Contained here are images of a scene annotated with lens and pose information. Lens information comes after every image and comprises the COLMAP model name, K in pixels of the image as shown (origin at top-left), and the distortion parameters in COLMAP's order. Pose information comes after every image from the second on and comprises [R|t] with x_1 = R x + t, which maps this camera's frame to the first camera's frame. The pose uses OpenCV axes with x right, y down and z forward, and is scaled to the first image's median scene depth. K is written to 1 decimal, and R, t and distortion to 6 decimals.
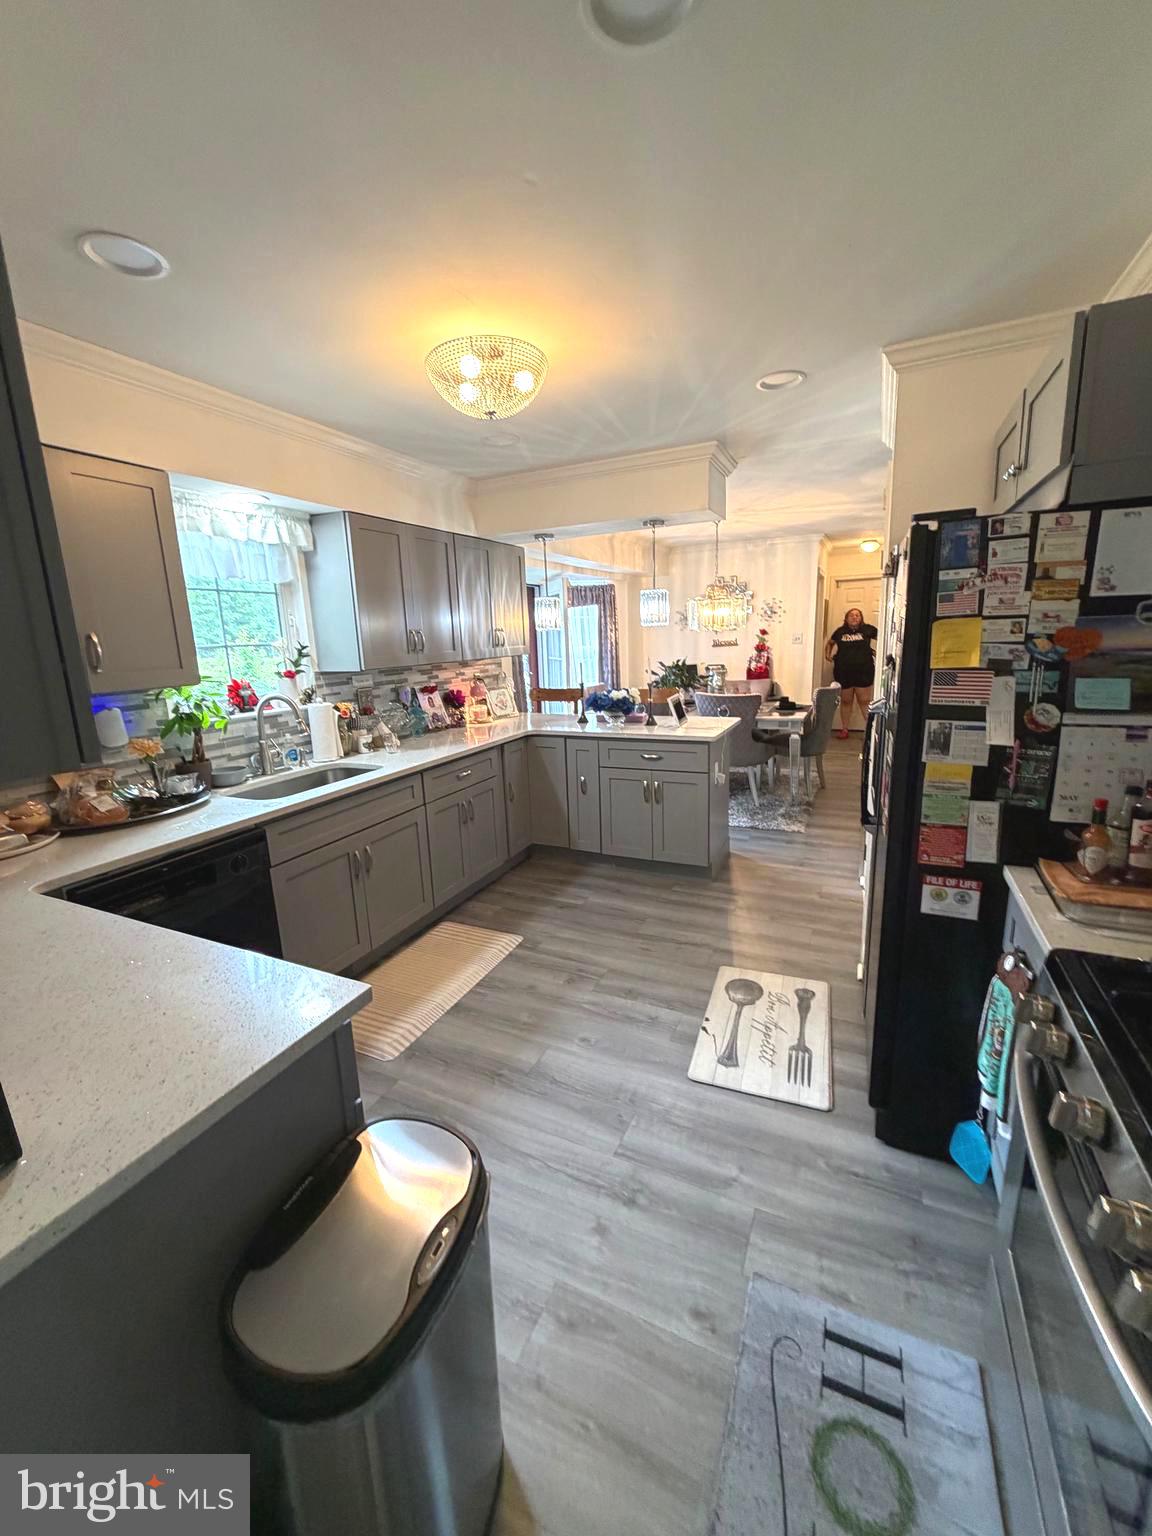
lens RADIAL K [[615.3, 0, 571.7], [0, 615.3, 765.0], [0, 0, 1]] dist [-0.000440, 0.000245]
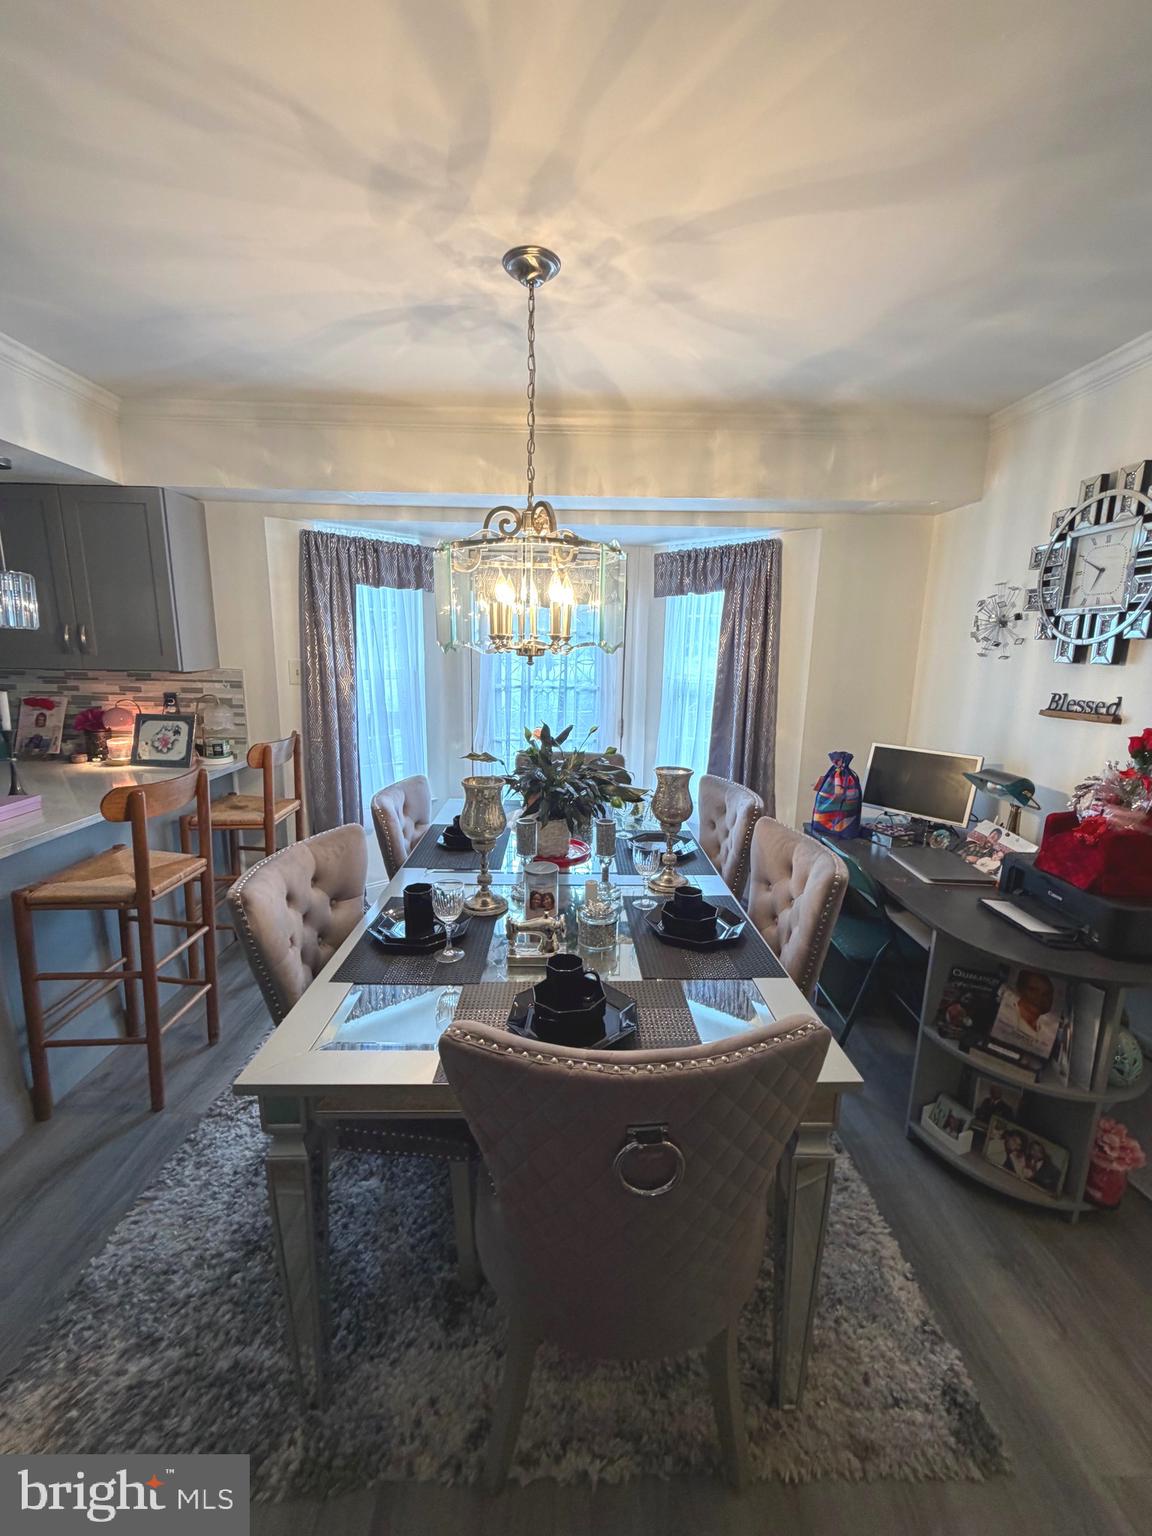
lens RADIAL K [[615.3, 0, 581.6], [0, 615.3, 762.1], [0, 0, 1]] dist [-0.000440, 0.000245]
pose [[0.458905, 0.201664, -0.865296, 1.147076], [-0.220552, 0.969274, 0.108928, -0.440195], [0.860676, 0.140855, 0.489282, 1.908403]]
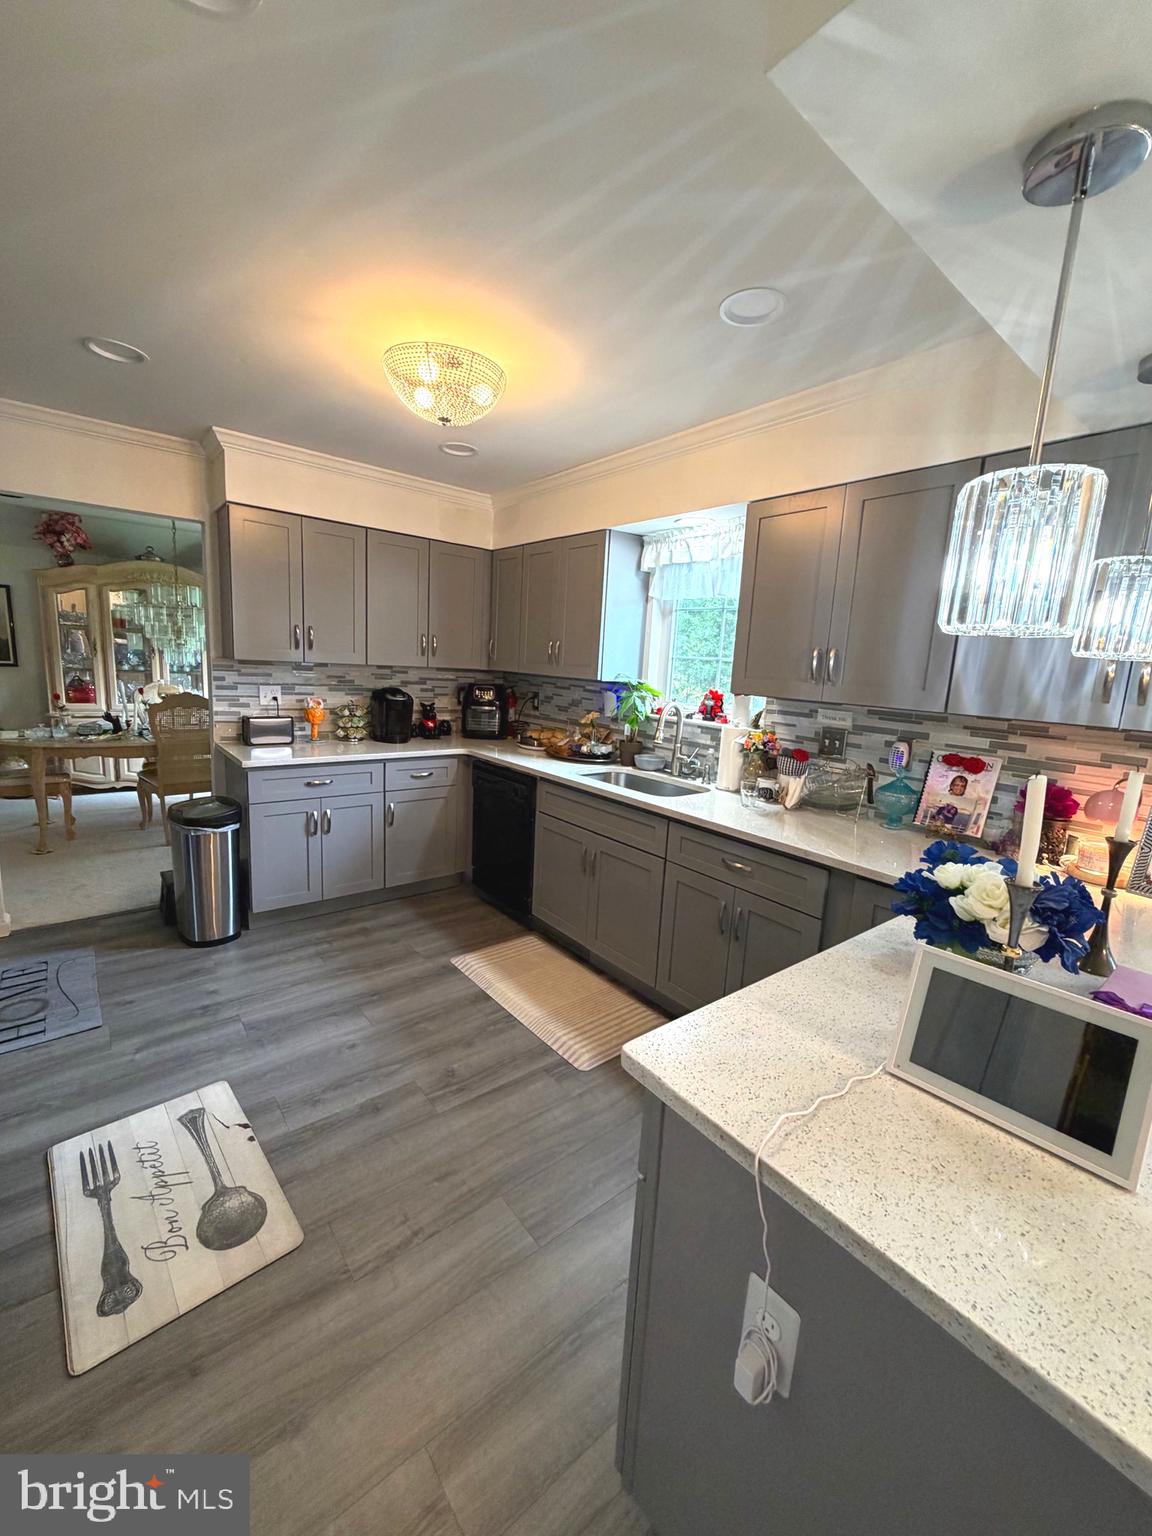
lens RADIAL K [[615.3, 0, 577.4], [0, 615.3, 764.5], [0, 0, 1]] dist [-0.000440, 0.000245]
pose [[-0.432832, 0.163934, -0.886443, 0.618275], [-0.225961, 0.932205, 0.282729, -0.310870], [0.872696, 0.322676, -0.366446, 1.423308]]
